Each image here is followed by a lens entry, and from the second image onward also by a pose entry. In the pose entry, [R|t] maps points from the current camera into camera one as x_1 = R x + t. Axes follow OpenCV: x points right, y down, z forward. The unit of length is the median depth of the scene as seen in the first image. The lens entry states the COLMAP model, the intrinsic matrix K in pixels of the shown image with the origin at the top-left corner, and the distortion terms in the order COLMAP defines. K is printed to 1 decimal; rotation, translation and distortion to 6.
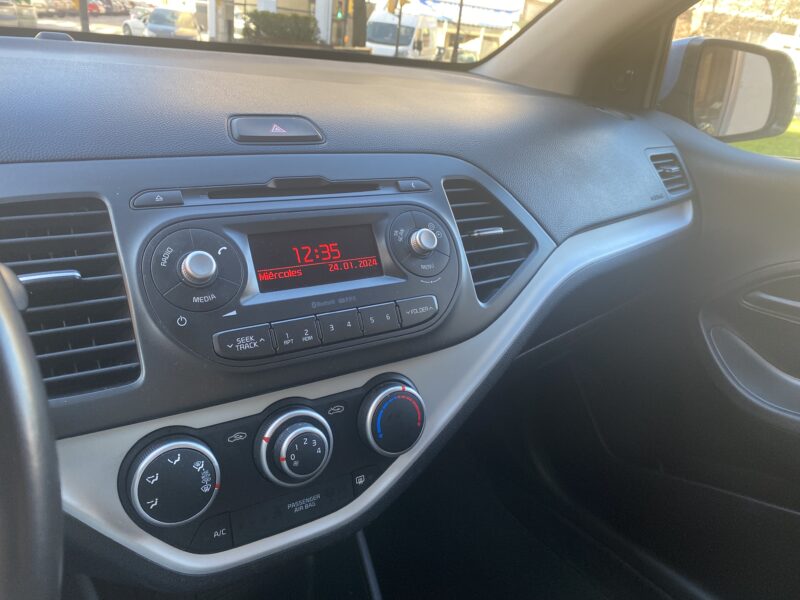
lens RADIAL K [[604.0, 0, 403.7], [0, 604.0, 297.8], [0, 0, 1]] dist [0.003043, -0.005130]
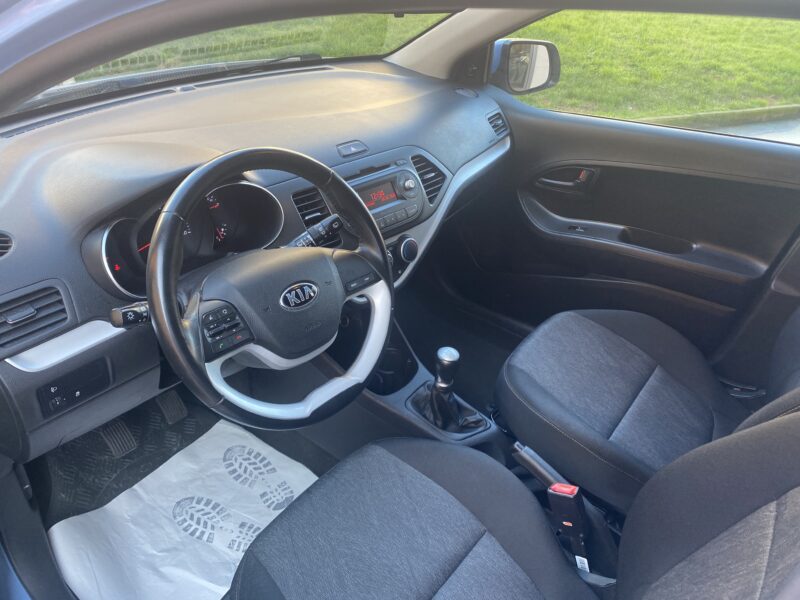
lens RADIAL K [[604.0, 0, 397.4], [0, 604.0, 302.9], [0, 0, 1]] dist [0.003043, -0.005130]
pose [[0.971730, -0.155020, 0.178072, -0.552426], [0.114240, 0.968793, 0.219975, -0.170930], [-0.206616, -0.193414, 0.959115, -1.599832]]
